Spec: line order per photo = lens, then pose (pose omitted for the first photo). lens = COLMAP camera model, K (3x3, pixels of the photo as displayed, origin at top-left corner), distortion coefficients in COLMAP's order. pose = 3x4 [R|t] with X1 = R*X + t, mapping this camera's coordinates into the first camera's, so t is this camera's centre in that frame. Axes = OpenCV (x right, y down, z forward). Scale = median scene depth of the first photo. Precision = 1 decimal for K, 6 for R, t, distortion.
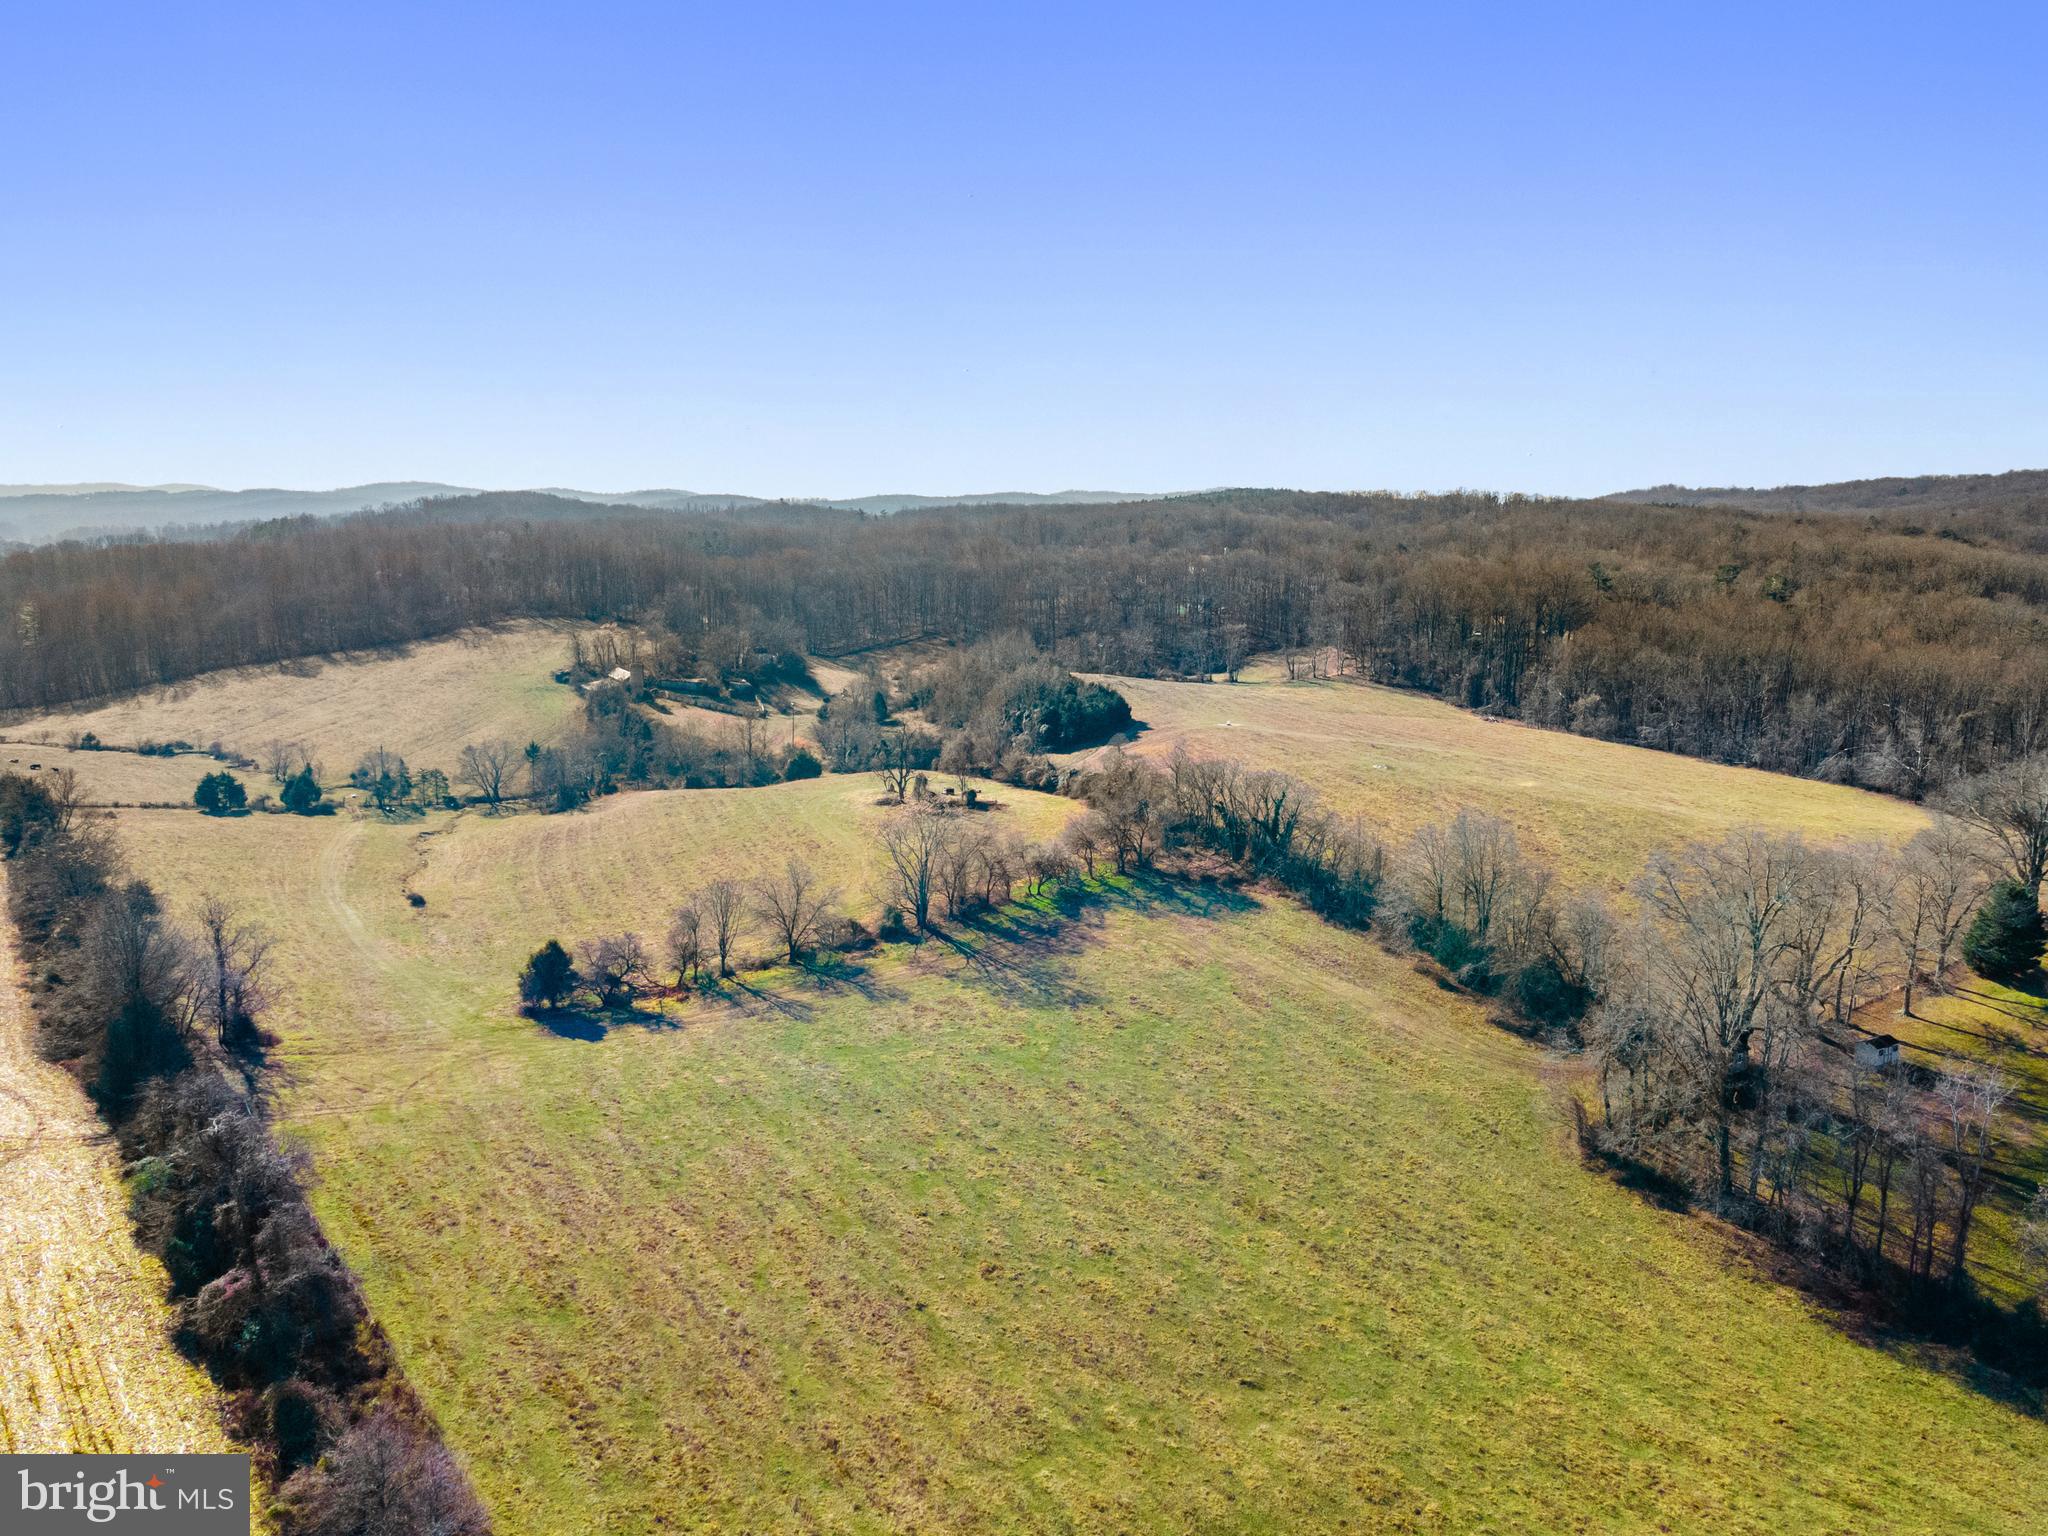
lens RADIAL K [[1476.4, 0, 1026.6], [0, 1476.4, 770.6], [0, 0, 1]] dist [0.034877, 0.020916]
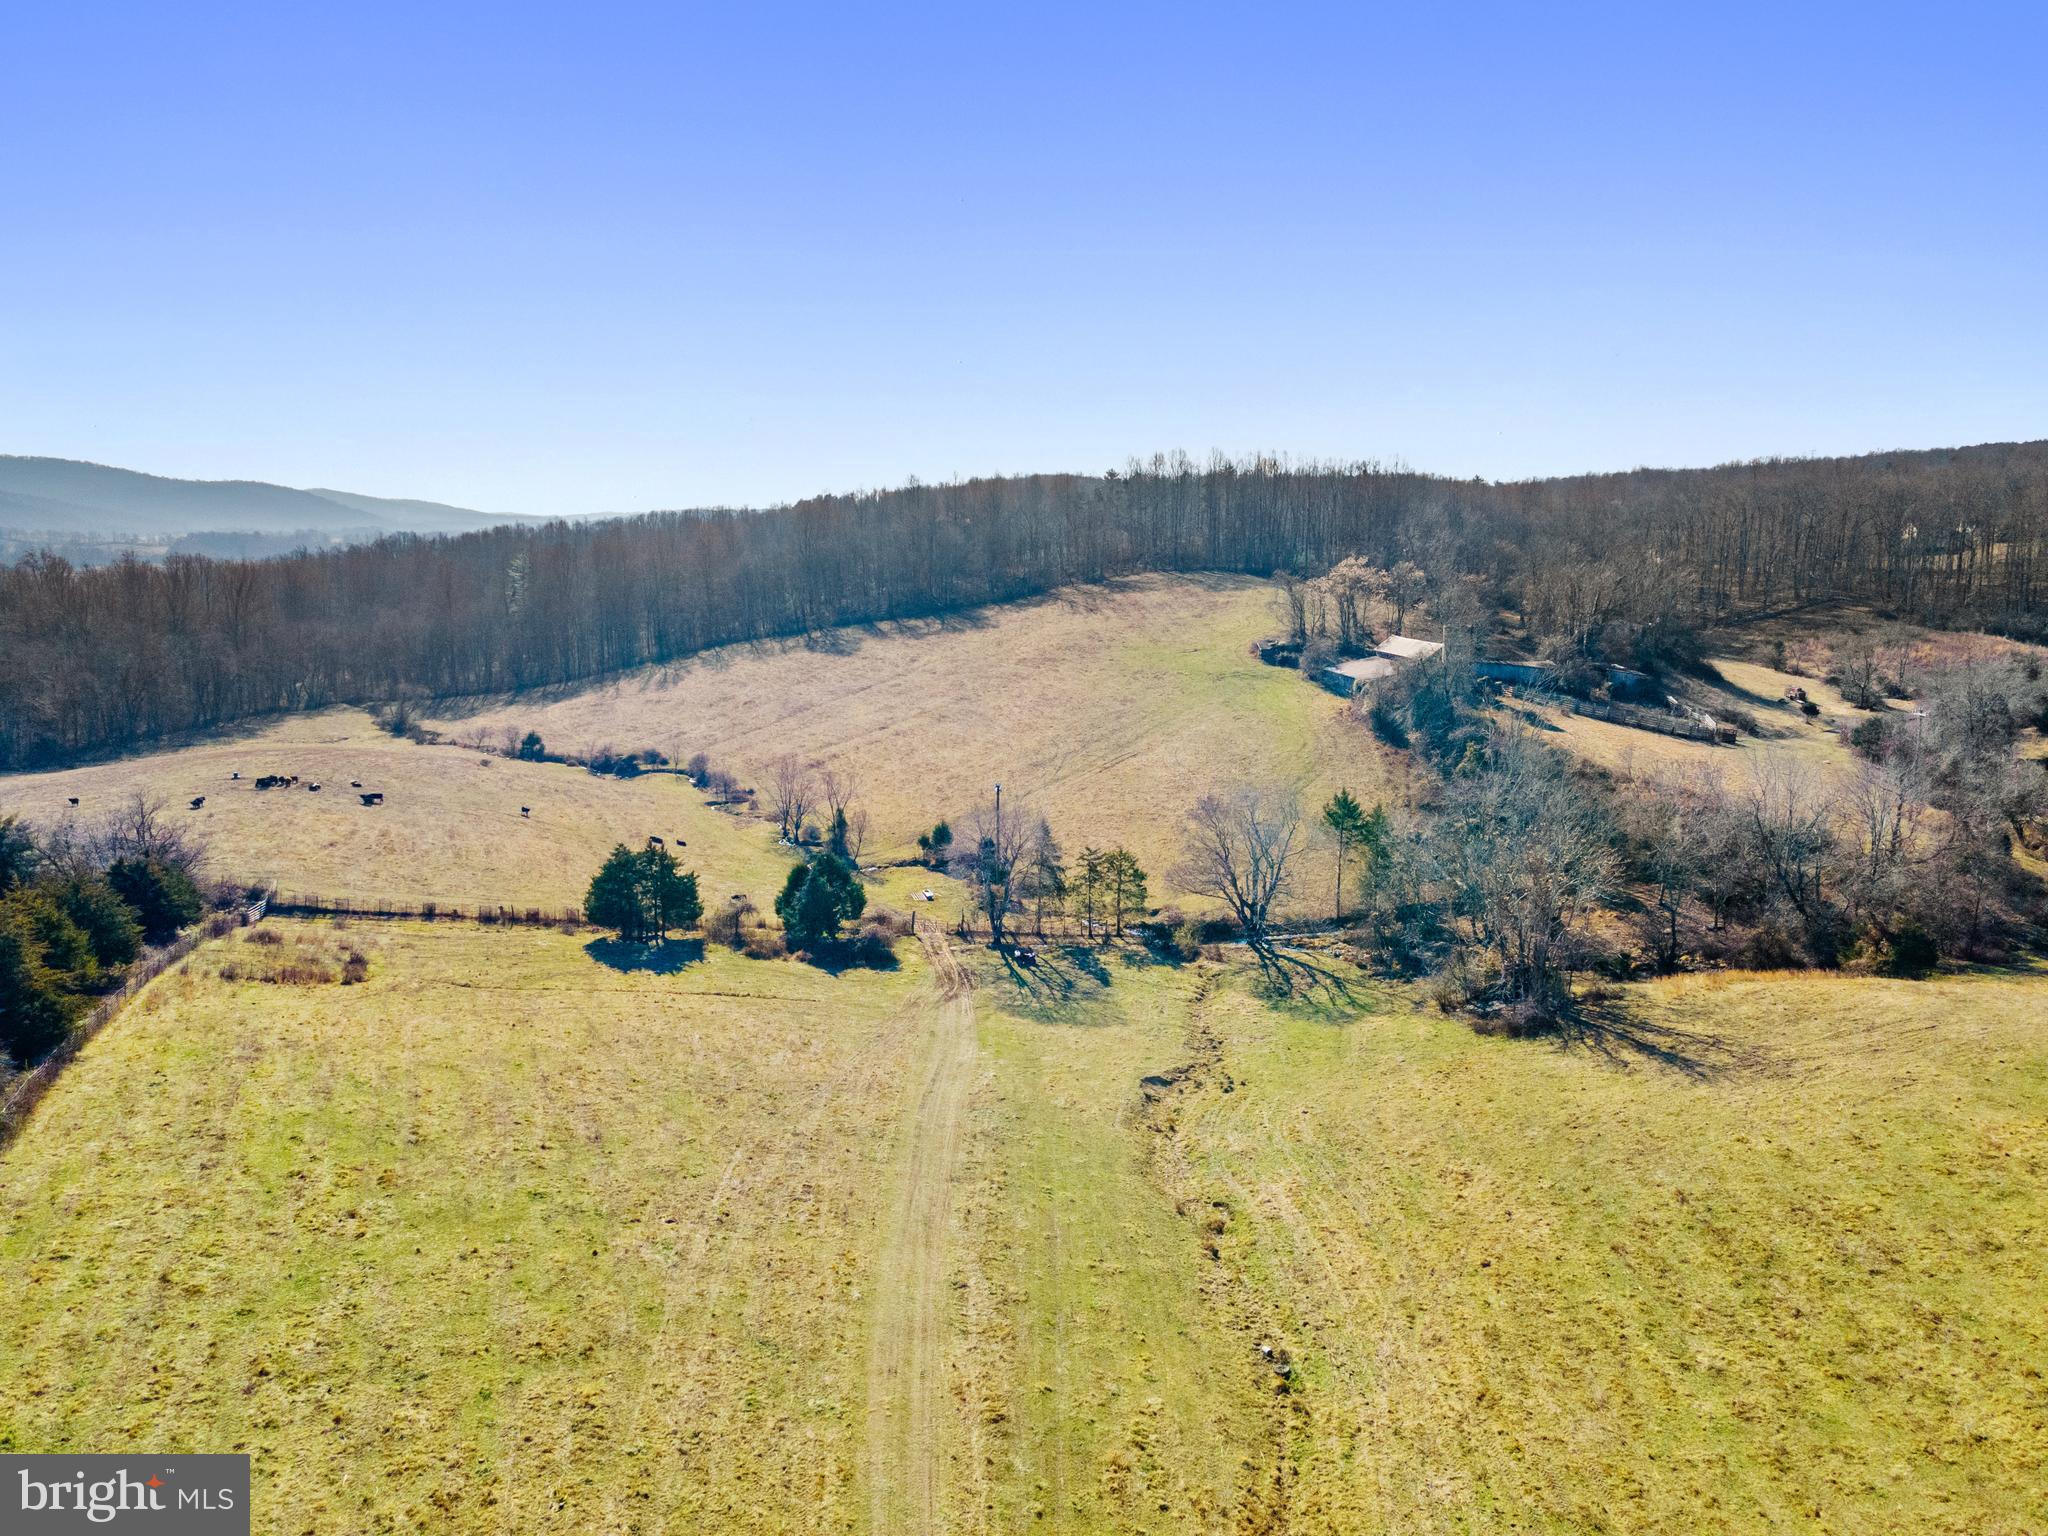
lens RADIAL K [[1476.4, 0, 1027.6], [0, 1476.4, 766.4], [0, 0, 1]] dist [0.034877, 0.020916]
pose [[0.948094, 0.039387, -0.315540, -0.232213], [-0.043823, 0.999015, -0.006973, -0.015708], [0.314955, 0.020439, 0.948887, 0.478514]]
